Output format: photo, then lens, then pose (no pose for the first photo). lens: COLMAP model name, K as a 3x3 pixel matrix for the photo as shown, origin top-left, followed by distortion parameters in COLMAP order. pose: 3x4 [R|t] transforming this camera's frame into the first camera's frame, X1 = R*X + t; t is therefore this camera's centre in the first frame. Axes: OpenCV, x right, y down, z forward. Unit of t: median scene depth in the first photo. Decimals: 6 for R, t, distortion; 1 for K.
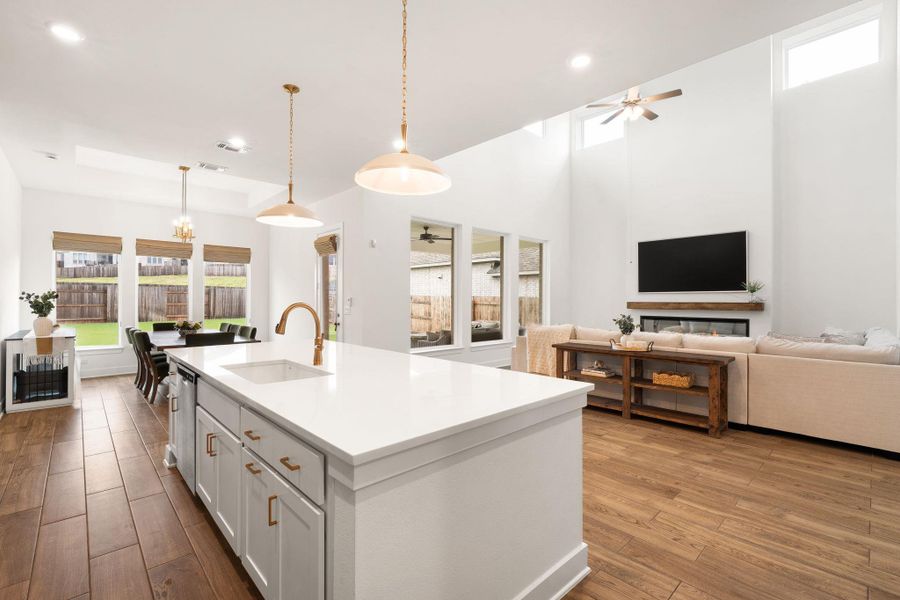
lens RADIAL K [[407.3, 0, 453.1], [0, 407.3, 299.0], [0, 0, 1]] dist [-0.006898, 0.003648]
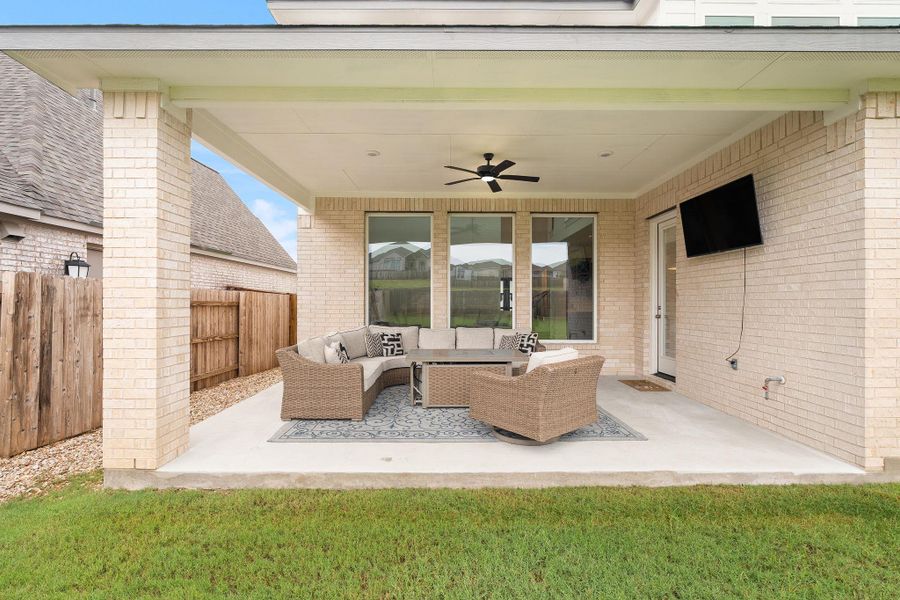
lens RADIAL K [[407.3, 0, 458.0], [0, 407.3, 301.4], [0, 0, 1]] dist [-0.006898, 0.003648]
pose [[-0.732177, -0.000897, 0.681114, -0.414451], [-0.005907, 0.999970, -0.005033, 0.022505], [-0.681089, -0.007708, -0.732160, 1.447873]]
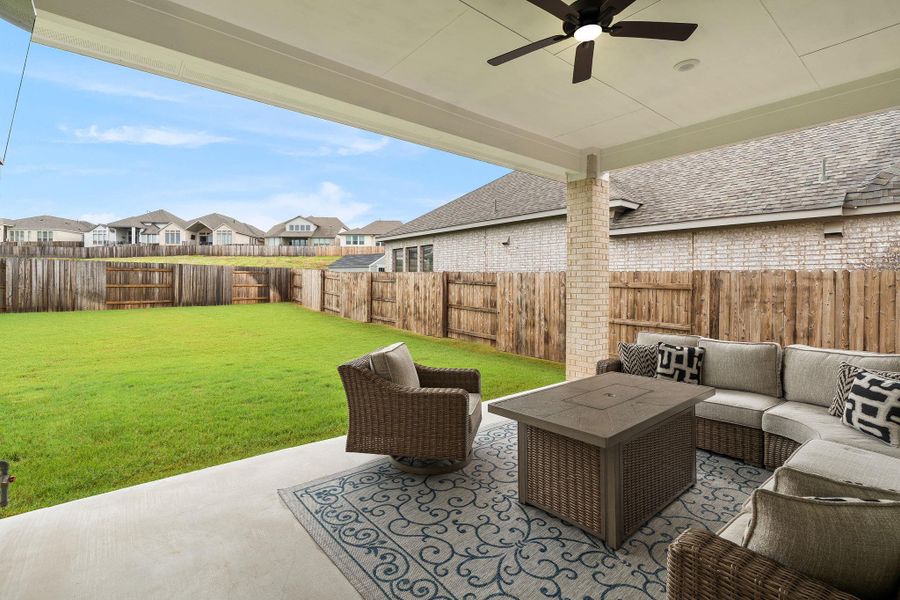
lens RADIAL K [[407.3, 0, 451.6], [0, 407.3, 286.0], [0, 0, 1]] dist [-0.006898, 0.003648]
pose [[0.997757, 0.002823, -0.066876, -0.140390], [-0.002195, 0.999953, 0.009471, 0.011589], [0.066900, -0.009303, 0.997716, 0.755695]]
